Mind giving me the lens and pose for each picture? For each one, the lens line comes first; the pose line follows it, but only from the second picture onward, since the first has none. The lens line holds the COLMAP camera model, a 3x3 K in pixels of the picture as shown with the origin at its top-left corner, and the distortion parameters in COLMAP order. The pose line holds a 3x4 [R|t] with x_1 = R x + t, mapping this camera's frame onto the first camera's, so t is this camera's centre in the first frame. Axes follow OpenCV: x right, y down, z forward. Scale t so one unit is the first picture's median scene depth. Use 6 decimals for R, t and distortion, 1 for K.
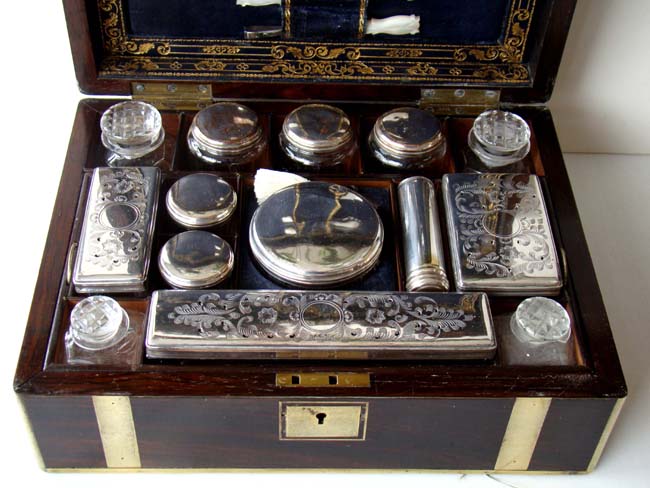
lens RADIAL K [[1002.5, 0, 321.2], [0, 1002.5, 246.1], [0, 0, 1]] dist [0.043636, 0.000000]
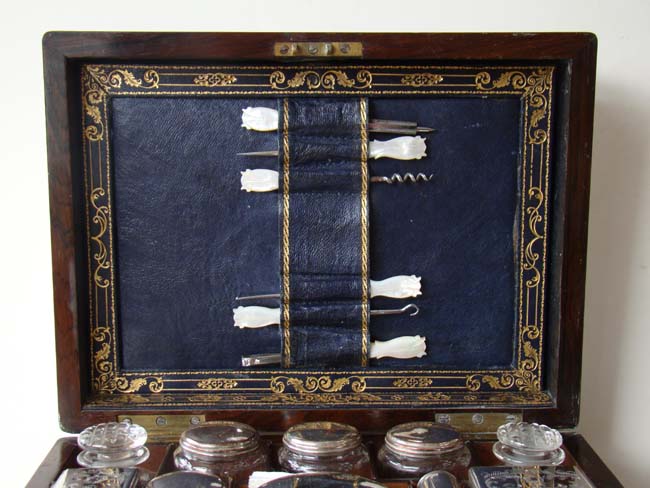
lens RADIAL K [[1002.5, 0, 321.5], [0, 1002.5, 250.3], [0, 0, 1]] dist [0.043636, 0.000000]
pose [[0.999215, -0.039537, -0.002673, 0.005394], [0.029746, 0.792900, -0.608625, 0.292889], [0.026182, 0.608067, 0.793454, 0.192816]]
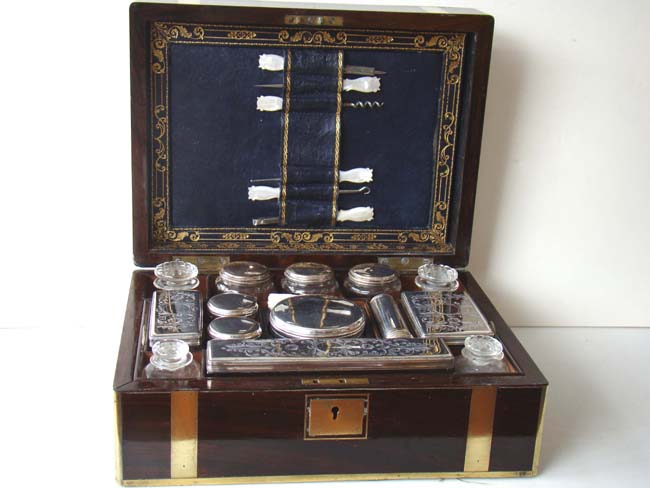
lens RADIAL K [[1002.5, 0, 327.2], [0, 1002.5, 245.1], [0, 0, 1]] dist [0.043636, 0.000000]
pose [[0.994703, -0.024989, 0.099704, -0.117840], [0.068094, 0.886820, -0.457070, 0.493770], [-0.076998, 0.461439, 0.883824, -0.264395]]
